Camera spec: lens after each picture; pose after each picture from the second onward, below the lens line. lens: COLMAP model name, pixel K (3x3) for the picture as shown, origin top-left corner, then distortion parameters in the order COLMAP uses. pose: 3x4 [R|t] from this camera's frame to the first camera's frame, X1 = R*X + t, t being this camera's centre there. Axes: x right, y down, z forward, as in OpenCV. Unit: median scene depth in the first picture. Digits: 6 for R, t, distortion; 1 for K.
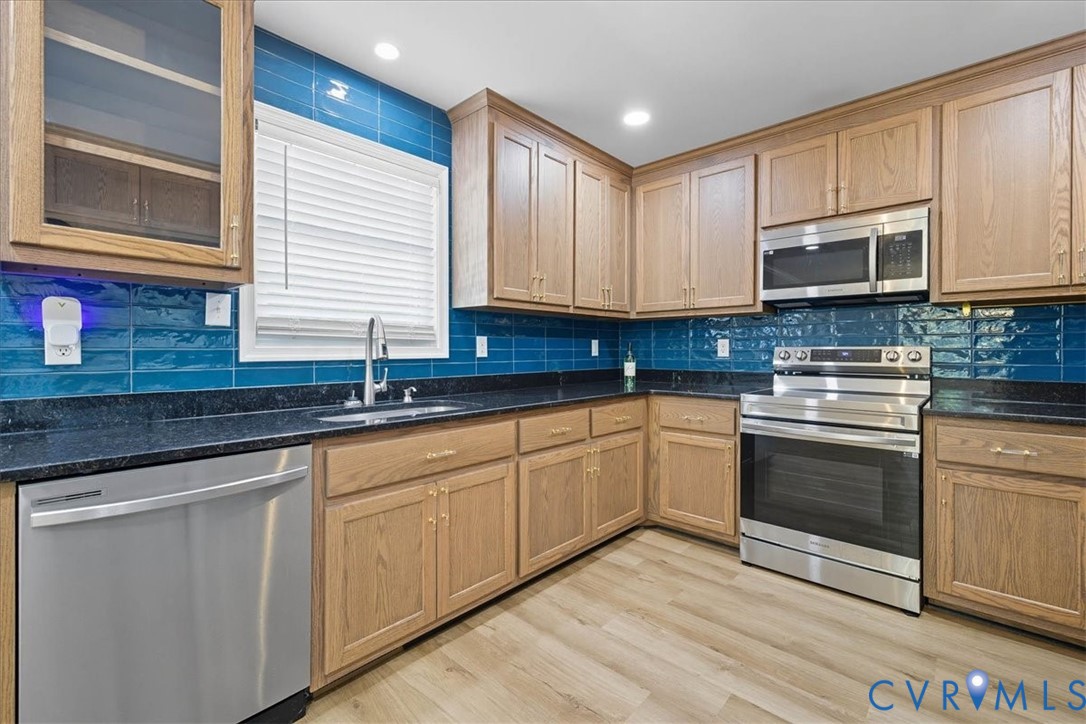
lens RADIAL K [[467.5, 0, 538.3], [0, 467.5, 351.0], [0, 0, 1]] dist [0.001419, 0.000038]
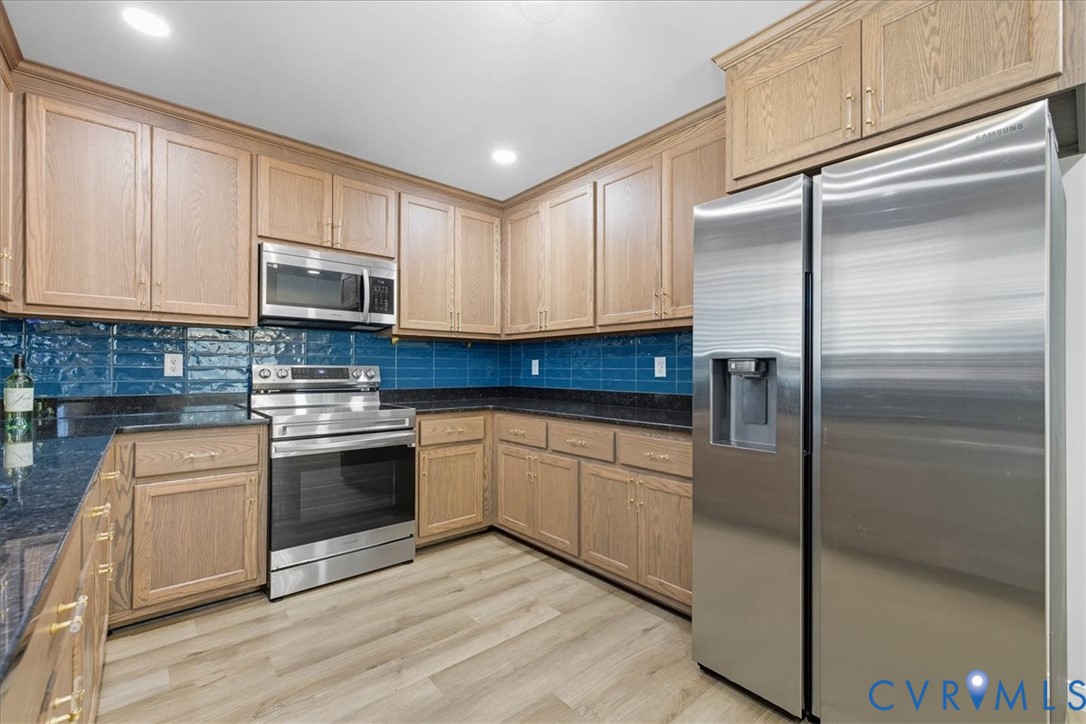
lens RADIAL K [[461.5, 0, 542.7], [0, 461.5, 367.1], [0, 0, 1]] dist [0.001615, 0.000198]
pose [[0.106594, 0.005394, 0.994288, -0.411847], [-0.002579, 0.999983, -0.005149, -0.000725], [-0.994299, -0.002015, 0.106606, 0.385493]]
